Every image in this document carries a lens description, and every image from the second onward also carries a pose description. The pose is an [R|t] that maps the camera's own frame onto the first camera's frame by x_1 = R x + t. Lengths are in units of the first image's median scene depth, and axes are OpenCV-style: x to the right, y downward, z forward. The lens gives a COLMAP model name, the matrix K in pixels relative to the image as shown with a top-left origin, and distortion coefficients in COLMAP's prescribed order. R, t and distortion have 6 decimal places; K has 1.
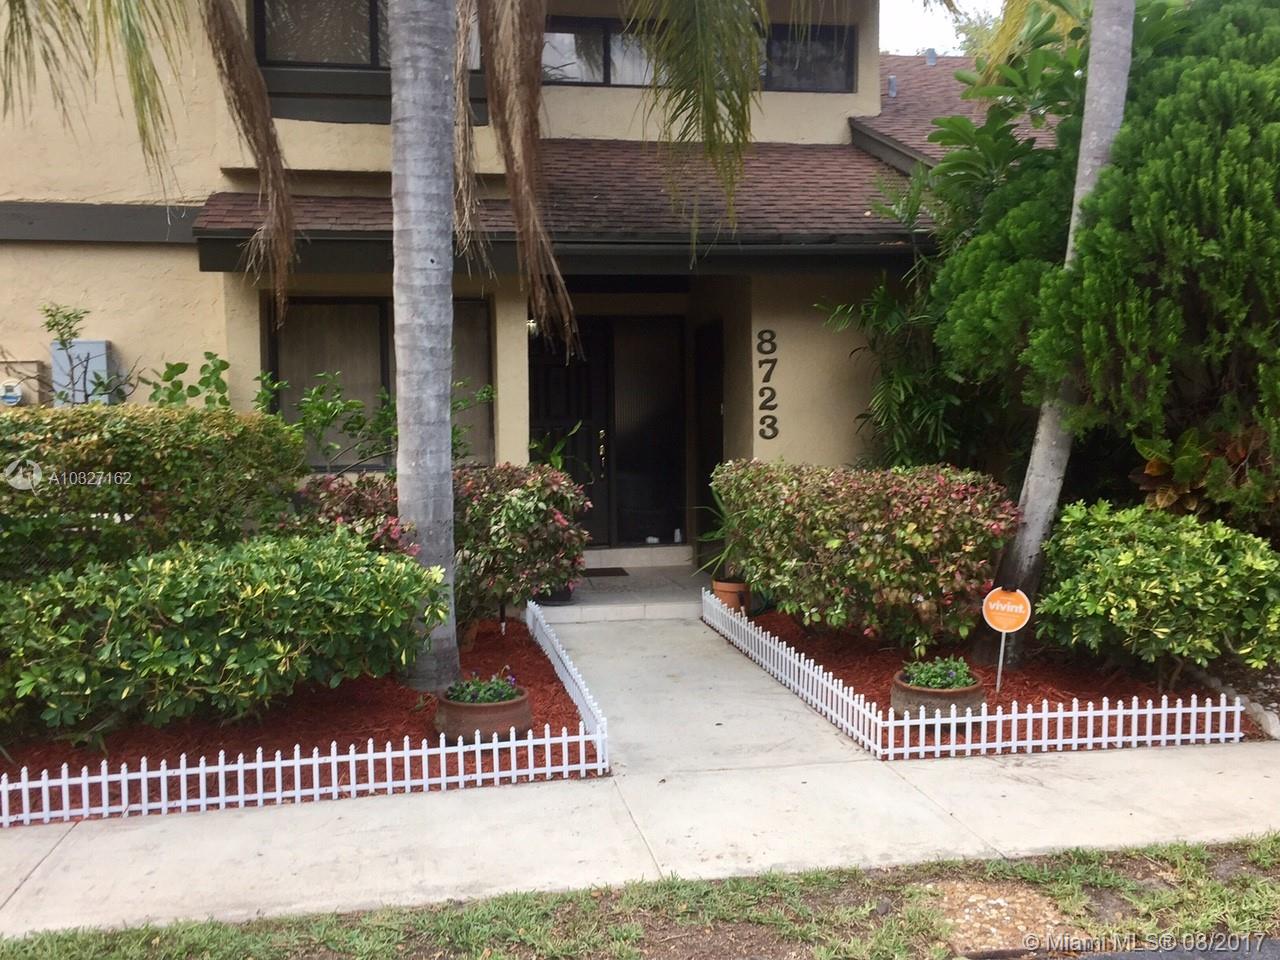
lens RADIAL K [[1262.2, 0, 640.0], [0, 1262.2, 480.0], [0, 0, 1]] dist [0.010505, 0.005936]
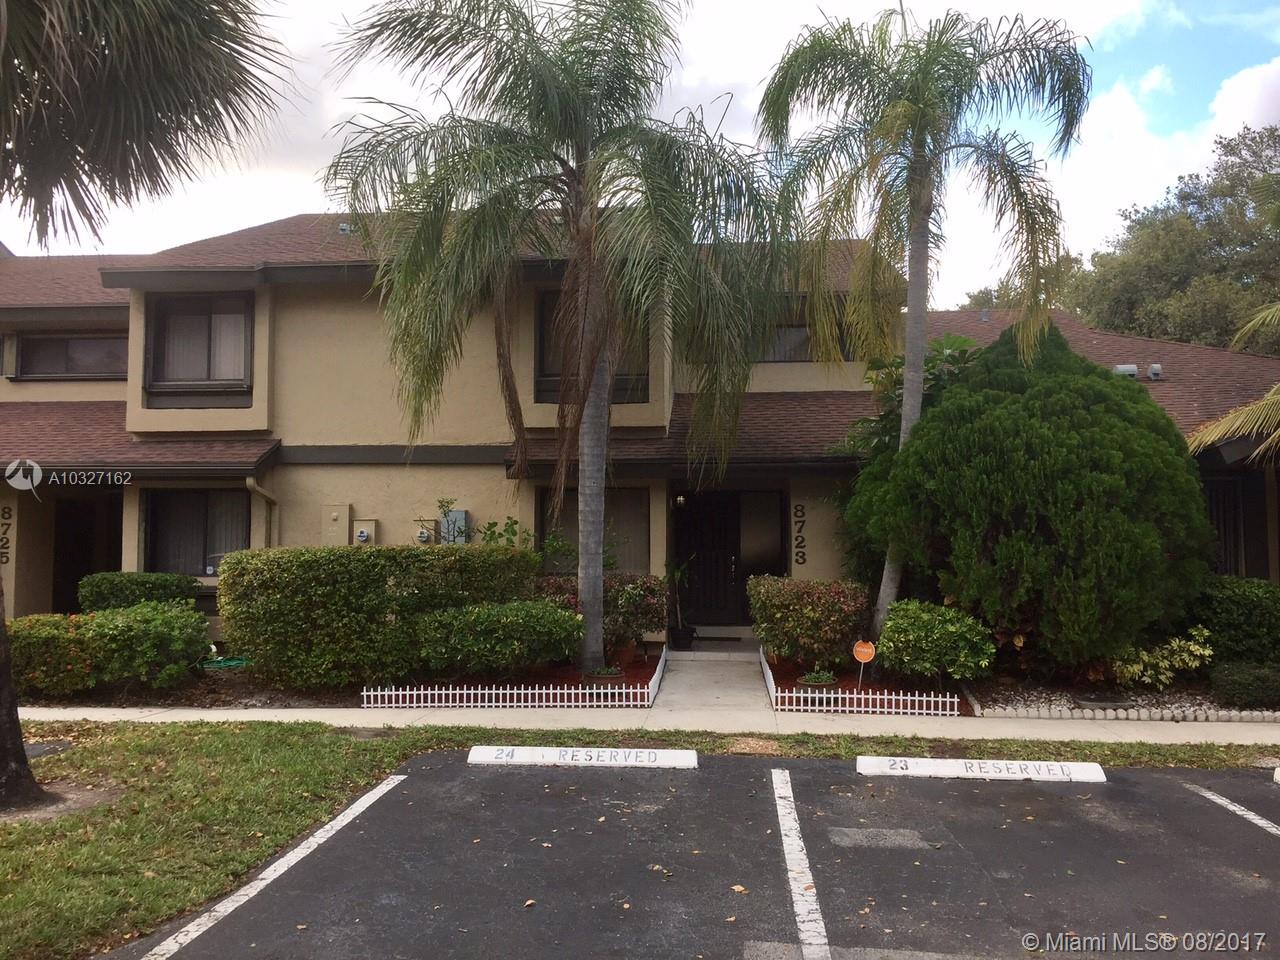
lens RADIAL K [[1305.7, 0, 640.0], [0, 1305.7, 480.0], [0, 0, 1]] dist [-0.008137, -0.013020]
pose [[0.957755, 0.004348, -0.287553, 0.590591], [-0.030255, 0.995860, -0.085714, 0.020654], [0.285990, 0.090793, 0.953922, -1.219043]]
